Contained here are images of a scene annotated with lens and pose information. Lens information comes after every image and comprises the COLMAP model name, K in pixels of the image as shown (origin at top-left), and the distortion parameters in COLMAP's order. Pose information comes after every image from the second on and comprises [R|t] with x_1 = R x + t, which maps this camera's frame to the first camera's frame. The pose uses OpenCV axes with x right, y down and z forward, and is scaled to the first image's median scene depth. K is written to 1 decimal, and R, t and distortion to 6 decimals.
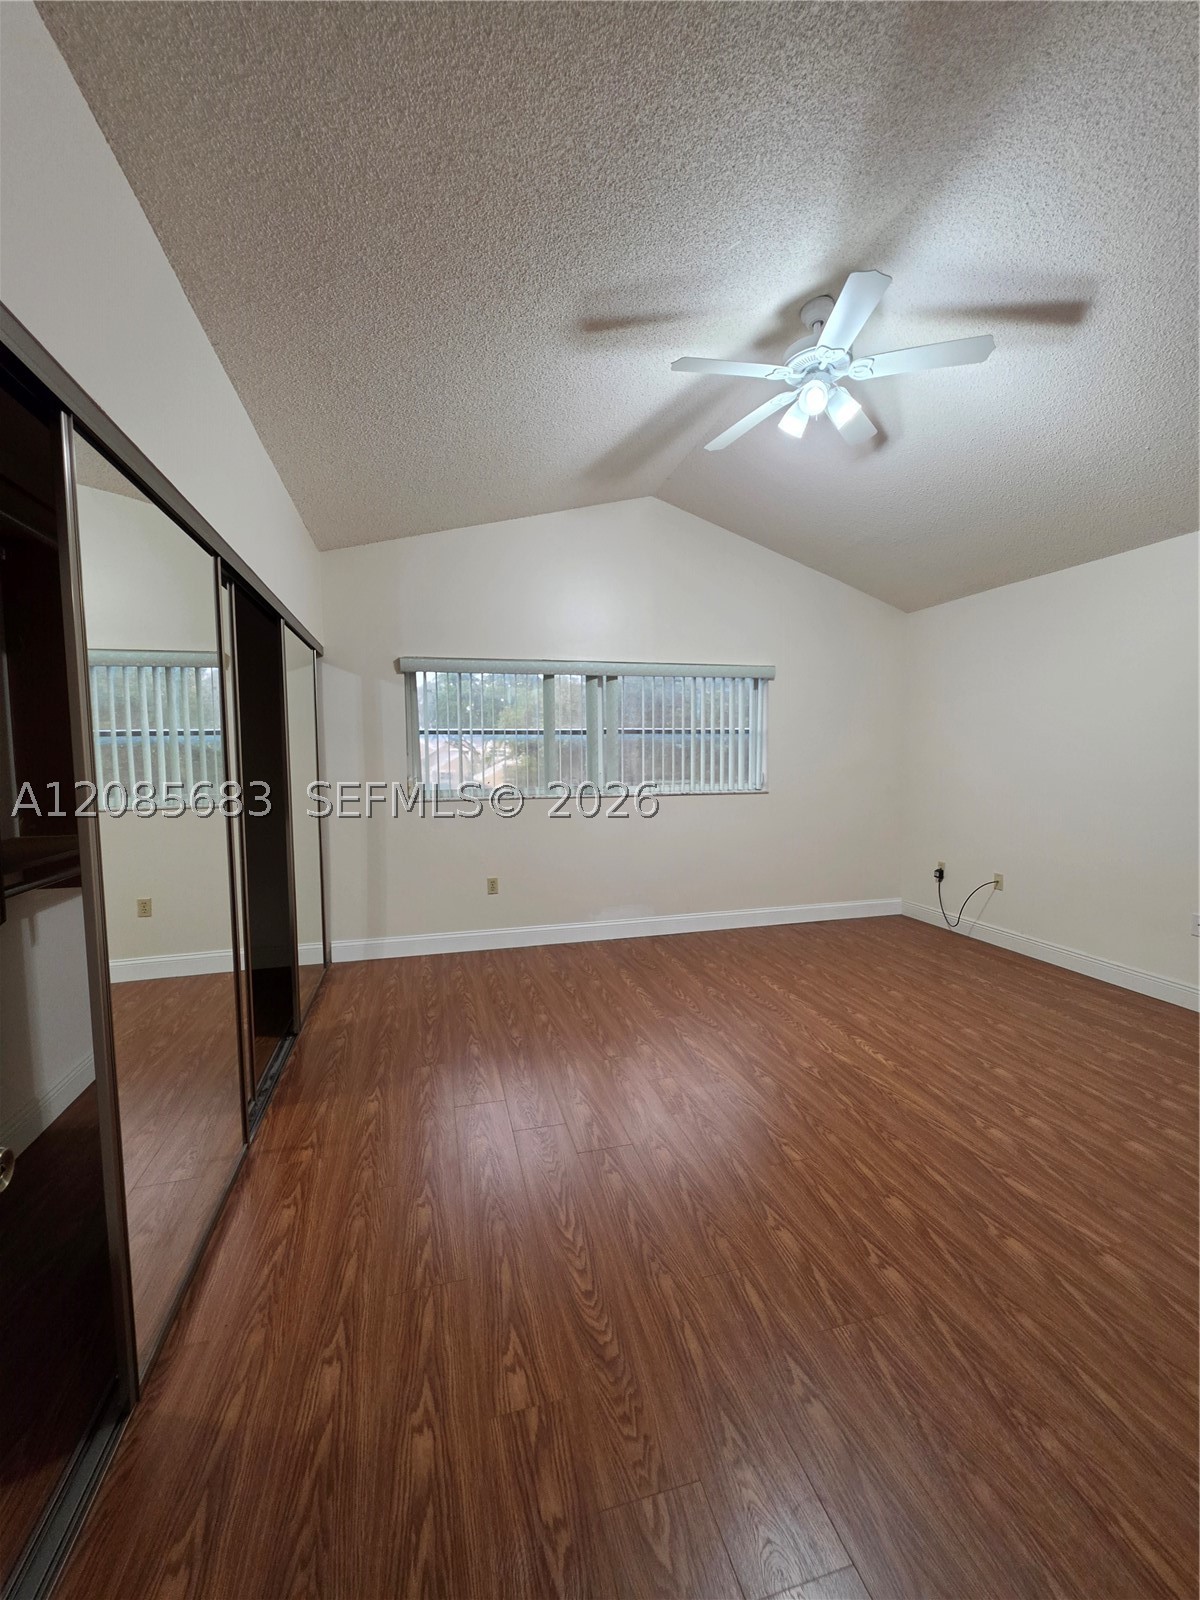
lens RADIAL K [[645.3, 0, 600.0], [0, 645.3, 800.0], [0, 0, 1]] dist [-0.001082, 0.000132]
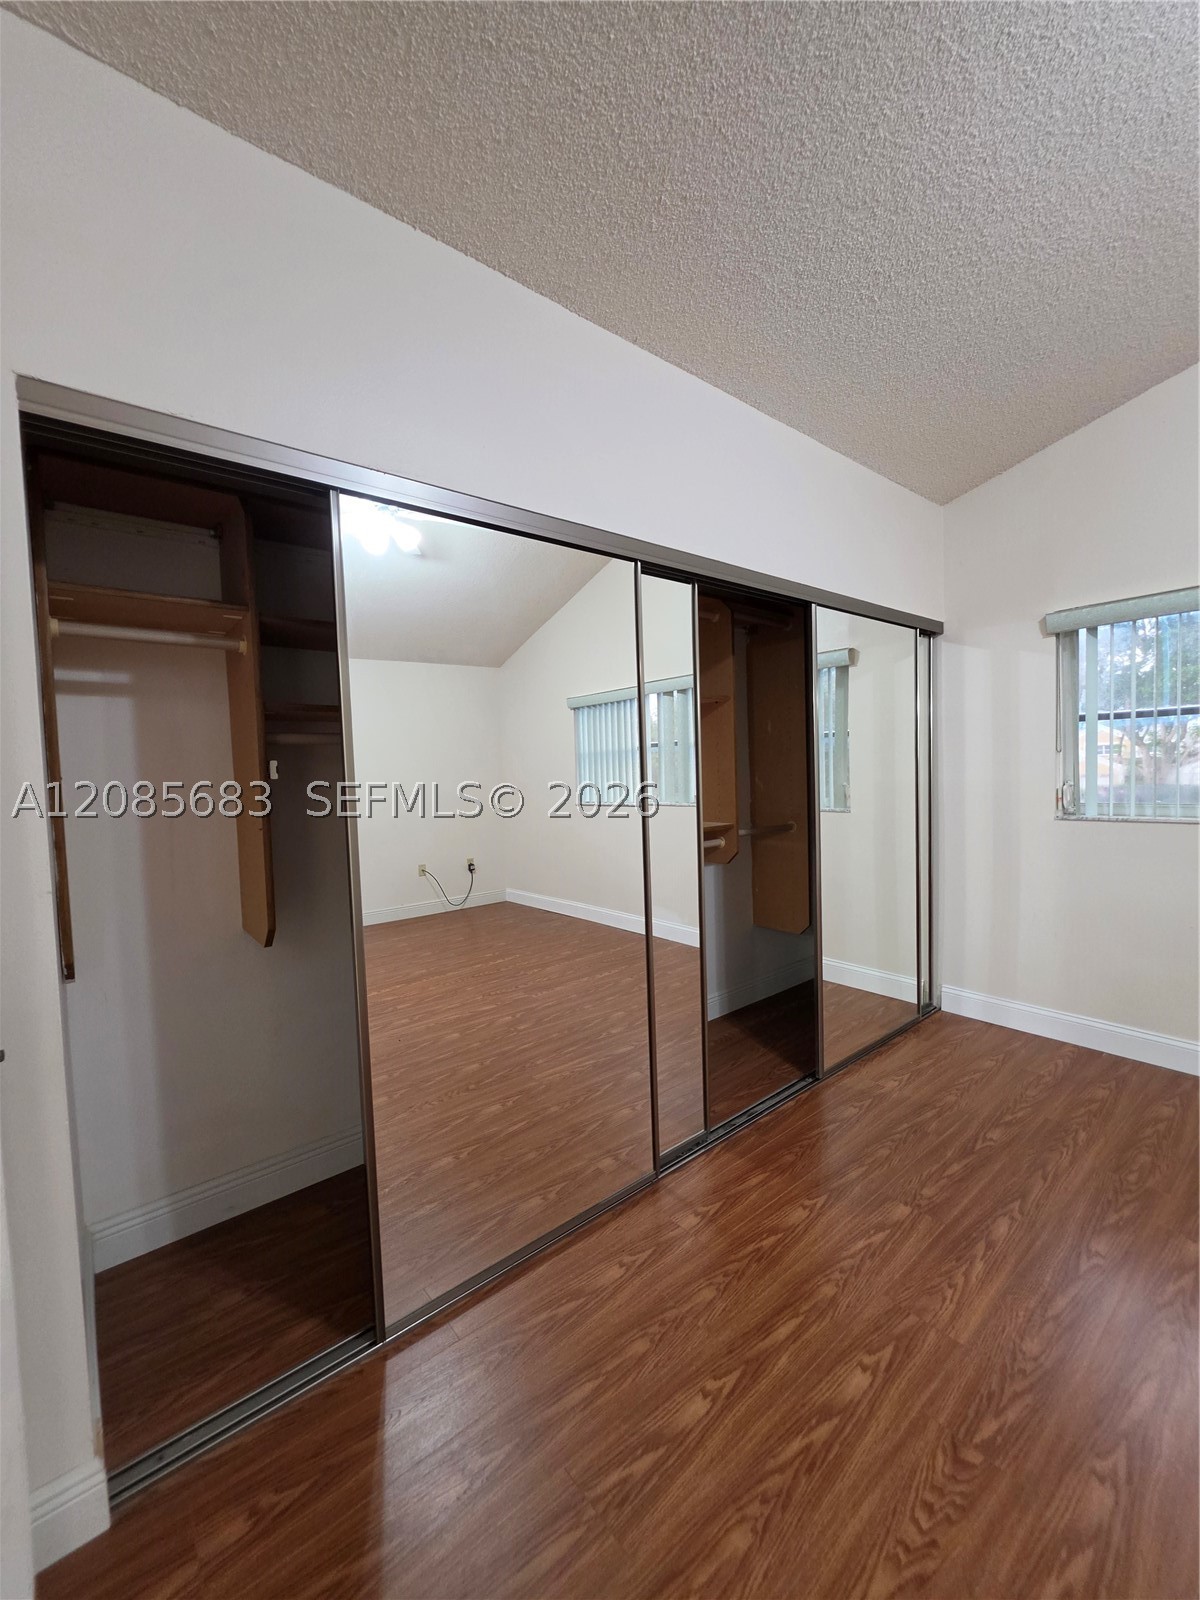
lens RADIAL K [[645.3, 0, 600.0], [0, 645.3, 800.0], [0, 0, 1]] dist [-0.001082, 0.000132]
pose [[0.413055, 0.046714, -0.909507, 0.158814], [-0.035725, 0.998746, 0.035073, -0.029349], [0.910005, 0.018005, 0.414206, 0.309439]]
